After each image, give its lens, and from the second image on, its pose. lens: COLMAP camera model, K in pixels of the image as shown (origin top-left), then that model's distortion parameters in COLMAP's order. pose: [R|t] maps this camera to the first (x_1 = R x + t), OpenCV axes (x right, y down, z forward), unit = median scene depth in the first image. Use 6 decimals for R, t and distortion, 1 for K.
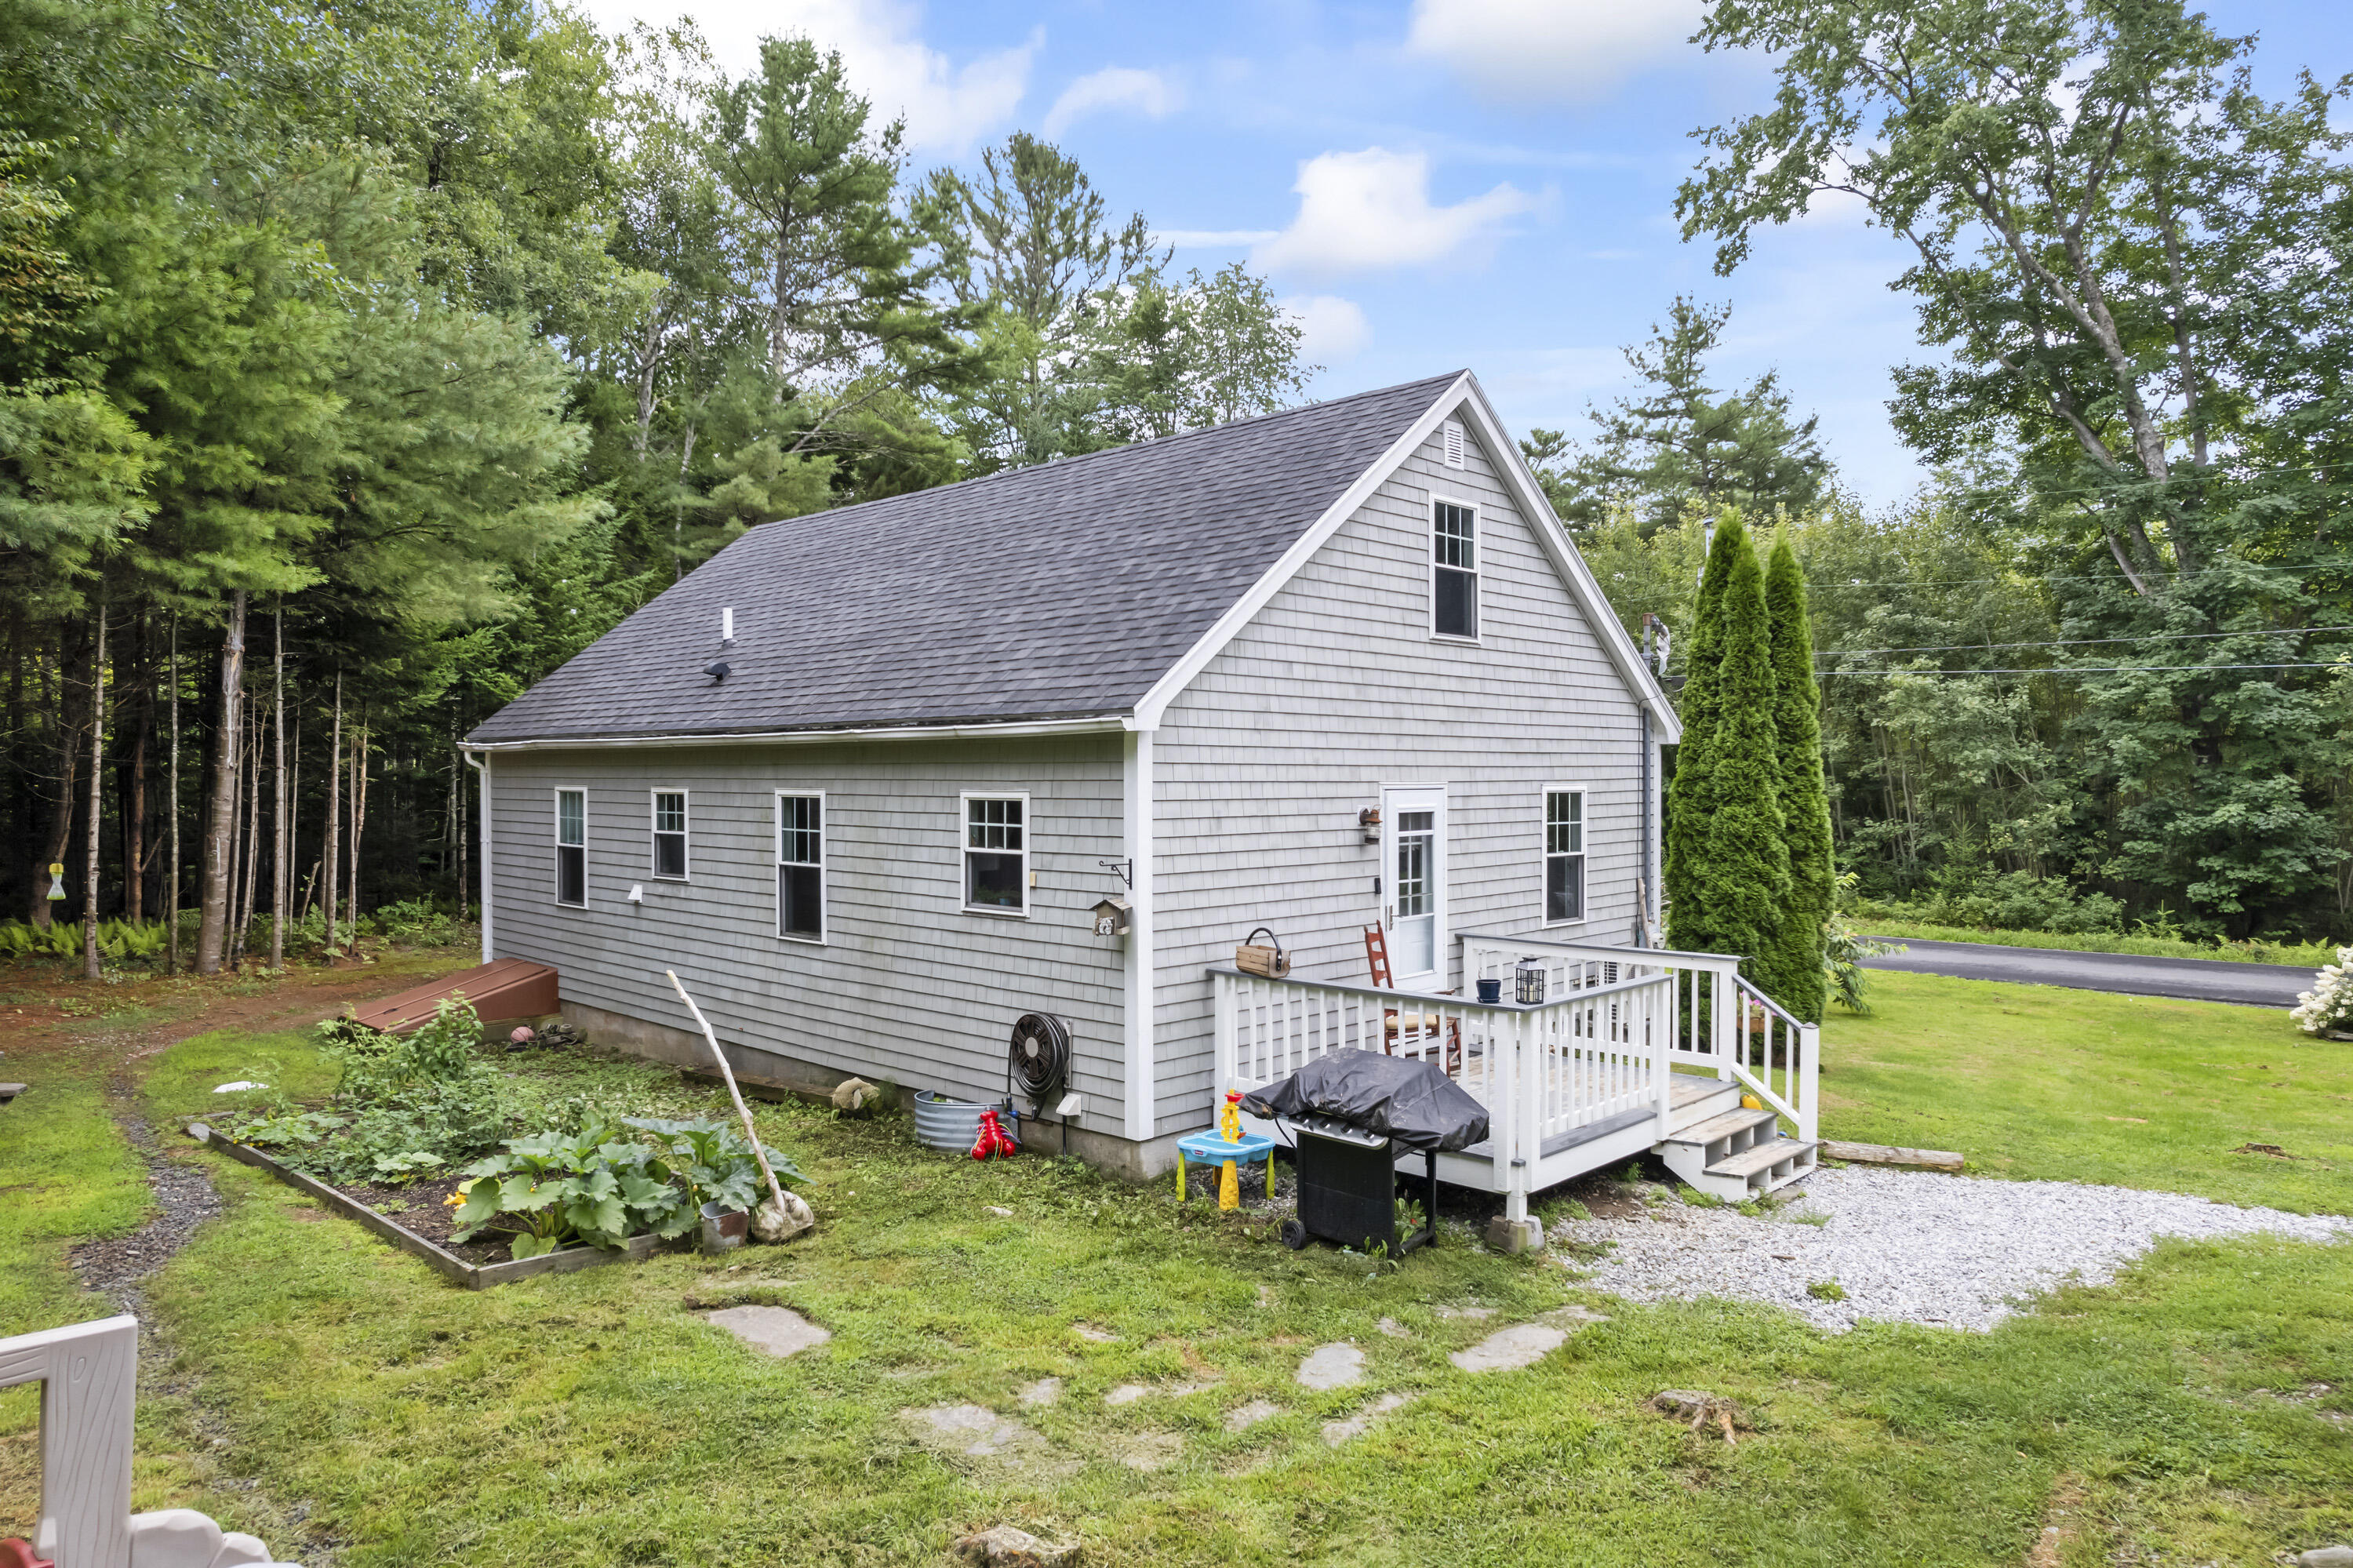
lens RADIAL K [[1477.8, 0, 1176.5], [0, 1477.8, 784.0], [0, 0, 1]] dist [-0.059047, 0.079911]
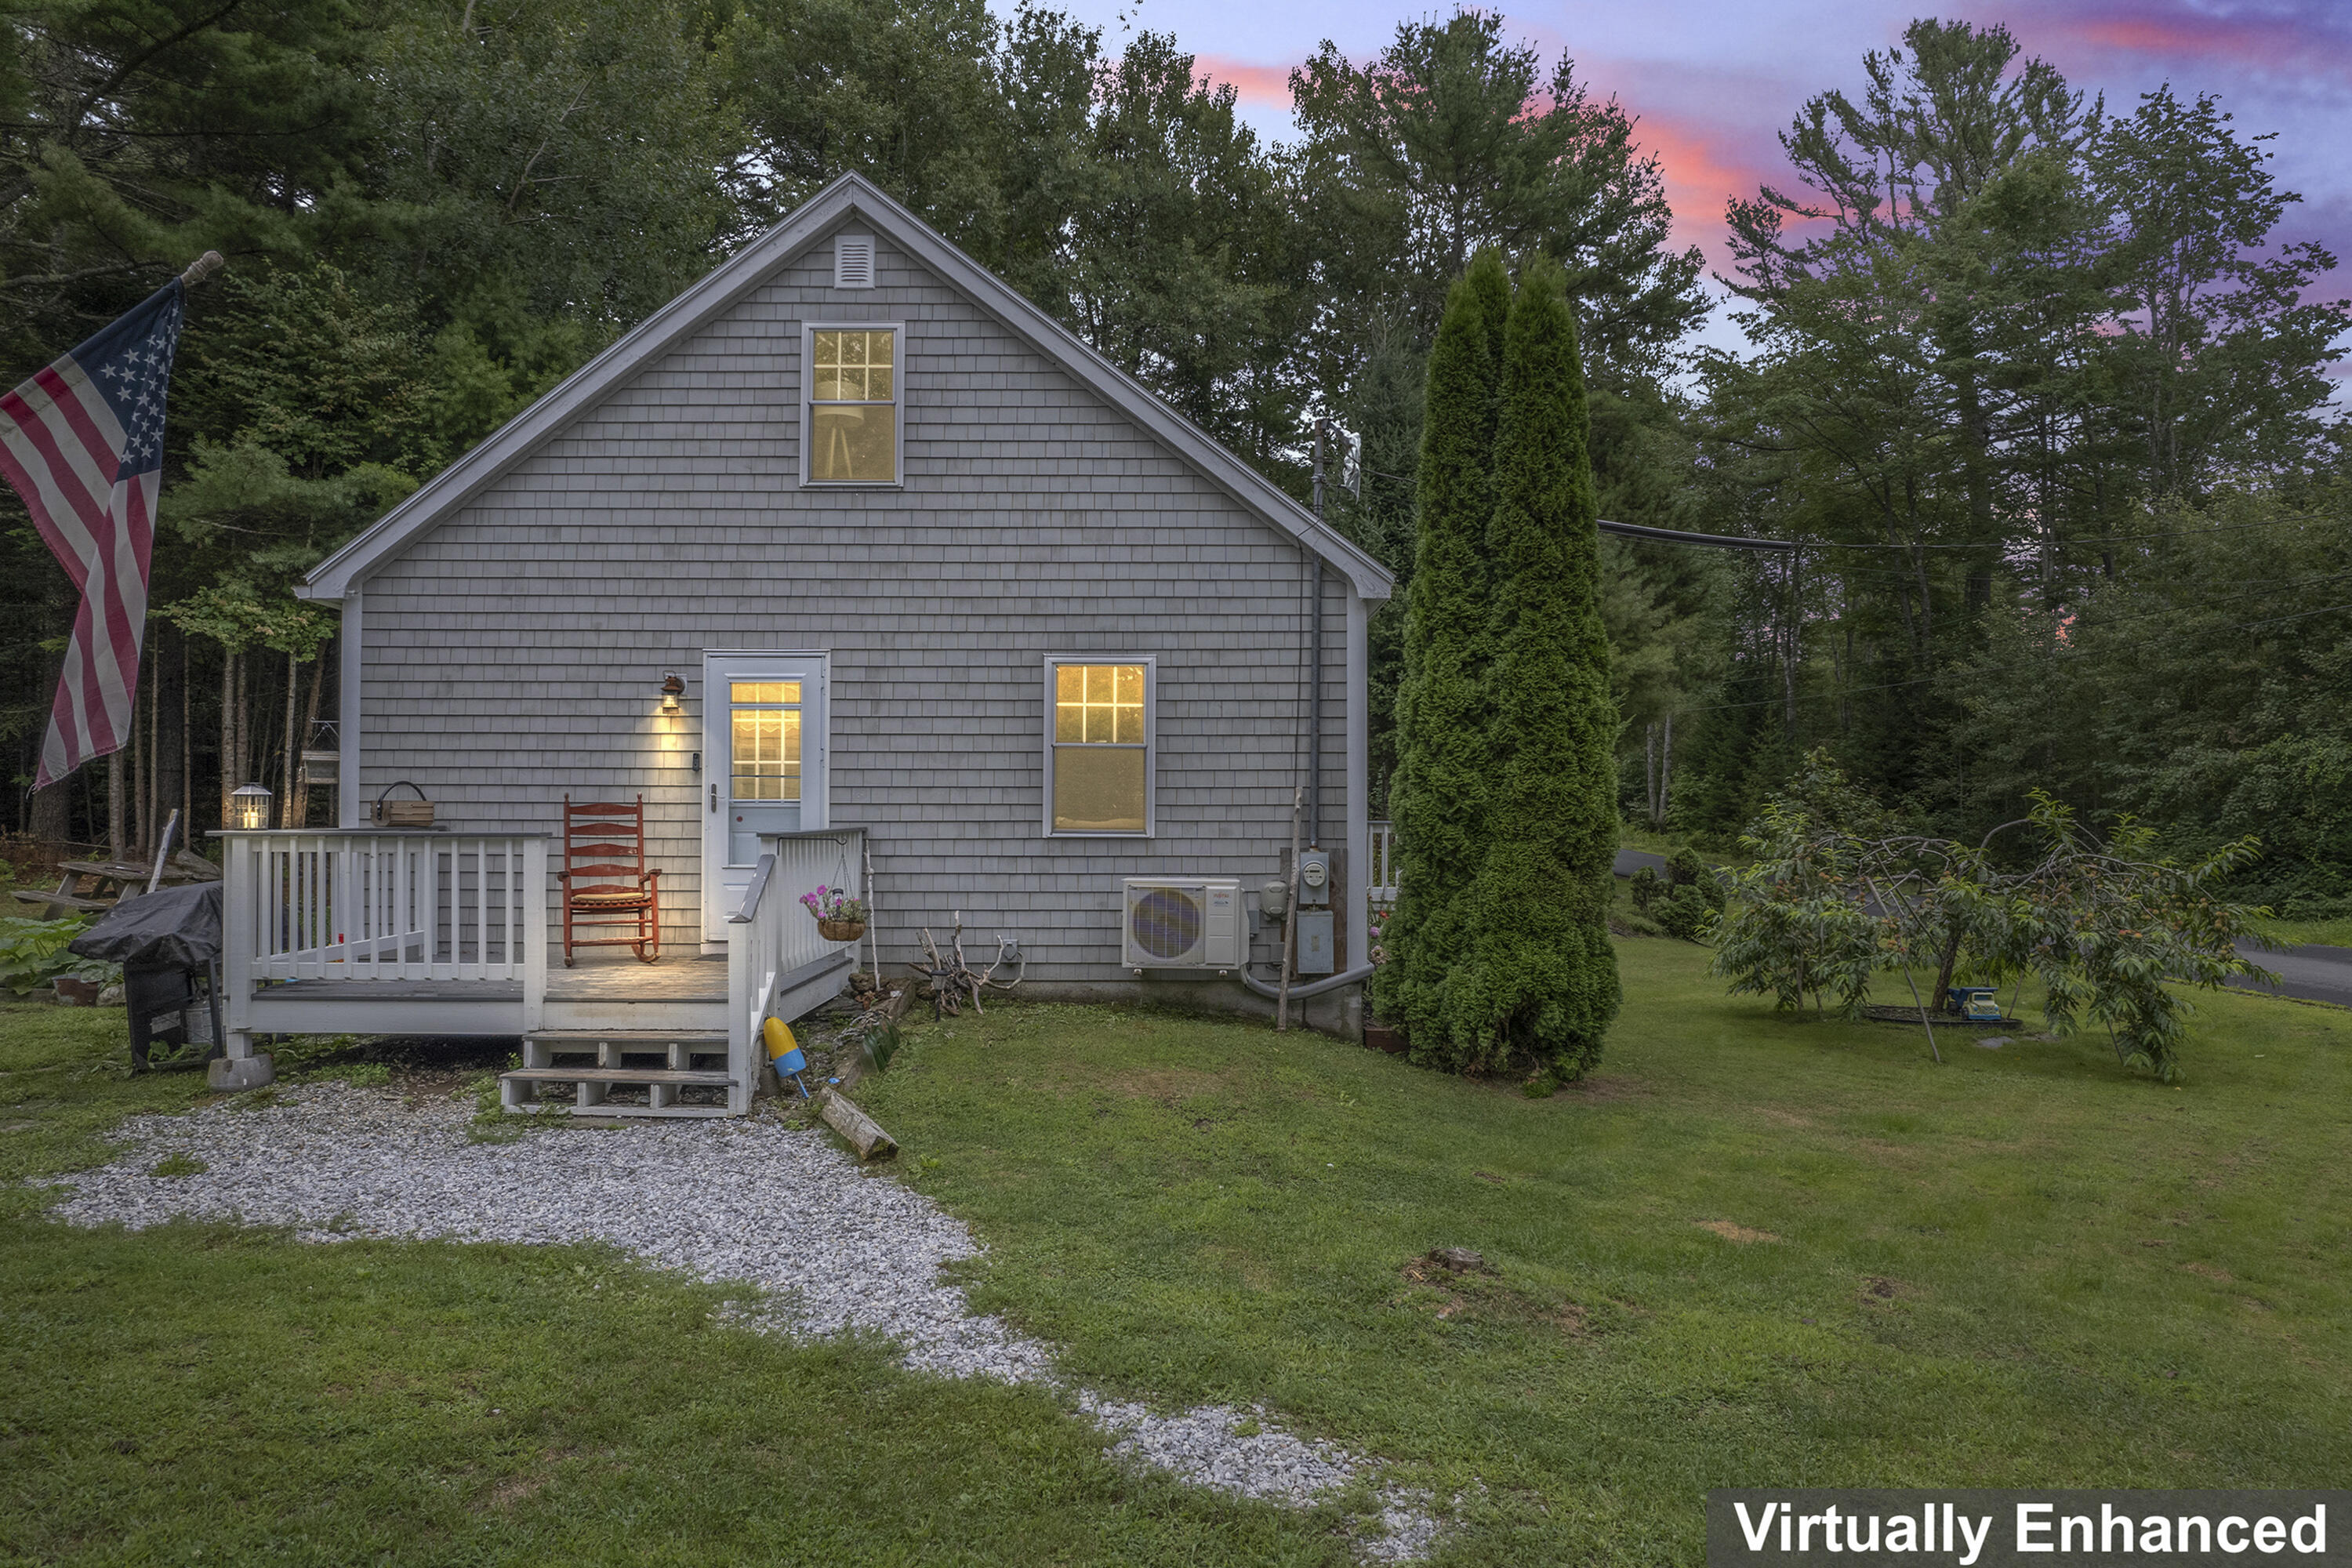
lens RADIAL K [[1467.1, 0, 1176.0], [0, 1467.1, 784.0], [0, 0, 1]] dist [-0.003718, -0.001370]
pose [[0.702362, -0.010037, -0.711749, 1.008523], [-0.007887, 0.999729, -0.021882, 0.102011], [0.711776, 0.020983, 0.702093, 0.580586]]
